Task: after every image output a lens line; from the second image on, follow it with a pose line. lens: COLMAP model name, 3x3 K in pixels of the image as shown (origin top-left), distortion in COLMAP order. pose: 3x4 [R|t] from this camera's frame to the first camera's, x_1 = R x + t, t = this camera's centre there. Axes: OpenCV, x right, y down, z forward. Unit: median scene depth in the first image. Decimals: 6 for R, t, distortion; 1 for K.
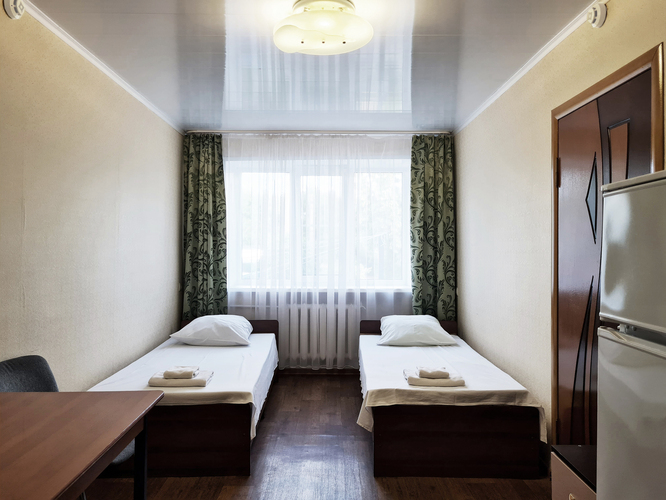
lens RADIAL K [[485.7, 0, 333.0], [0, 485.7, 250.0], [0, 0, 1]] dist [0.056528, -0.006832]
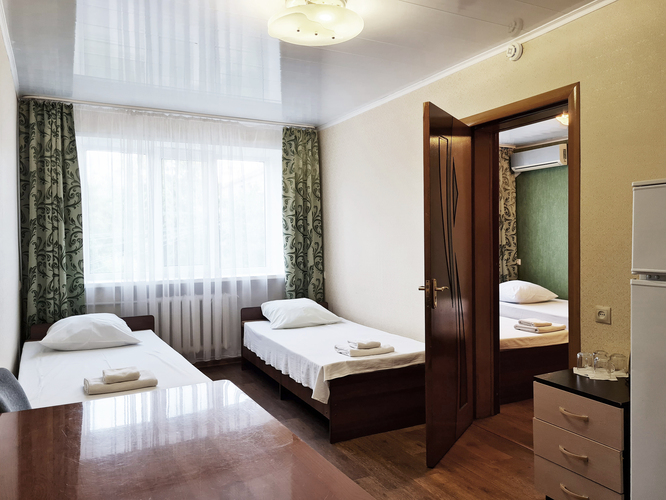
lens RADIAL K [[485.7, 0, 333.0], [0, 485.7, 250.0], [0, 0, 1]] dist [0.056528, -0.006832]
pose [[0.896540, -0.023632, 0.442331, -0.207934], [0.015371, 0.999634, 0.022253, 0.005432], [-0.442695, -0.013151, 0.896576, 0.019622]]
